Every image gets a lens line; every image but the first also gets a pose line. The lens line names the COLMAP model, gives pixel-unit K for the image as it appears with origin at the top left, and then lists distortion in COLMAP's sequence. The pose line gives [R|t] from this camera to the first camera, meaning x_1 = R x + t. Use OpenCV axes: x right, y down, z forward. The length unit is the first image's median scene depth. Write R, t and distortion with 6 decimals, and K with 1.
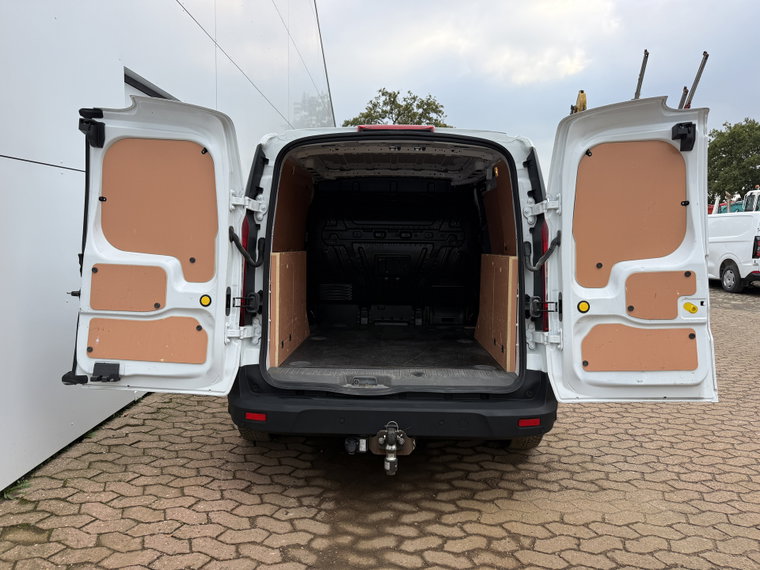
lens RADIAL K [[530.8, 0, 380.0], [0, 530.8, 285.0], [0, 0, 1]] dist [0.037854, -0.054444]
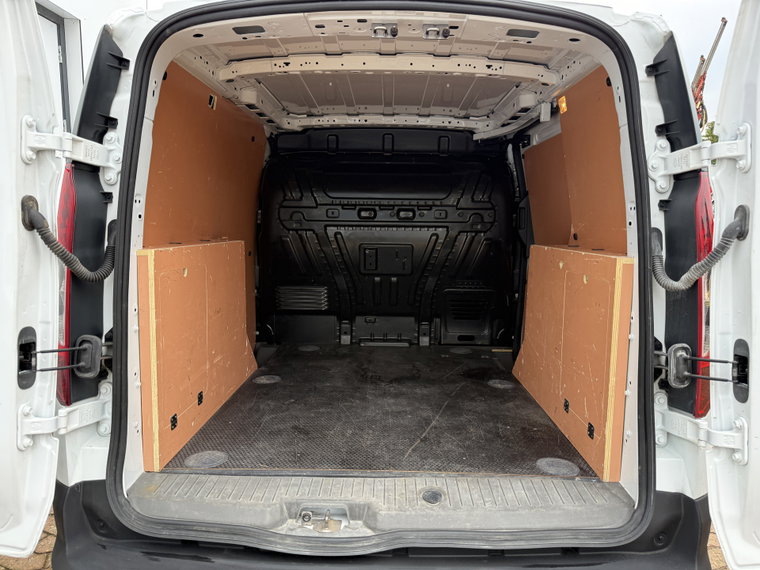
lens RADIAL K [[530.8, 0, 380.0], [0, 530.8, 285.0], [0, 0, 1]] dist [0.037854, -0.054444]
pose [[0.999997, -0.000101, 0.002590, 0.021080], [-0.000004, 0.999188, 0.040303, -0.048447], [-0.002592, -0.040303, 0.999184, 0.497960]]
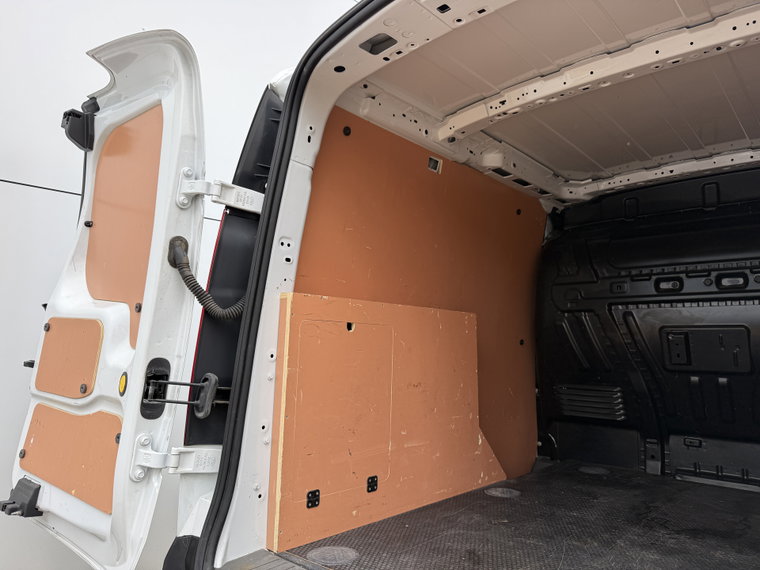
lens RADIAL K [[530.8, 0, 380.0], [0, 530.8, 285.0], [0, 0, 1]] dist [0.037854, -0.054444]
pose [[0.753968, -0.077075, -0.652374, 0.176284], [-0.059906, 0.980888, -0.185123, 0.015348], [0.654174, 0.178658, 0.734940, 0.708927]]
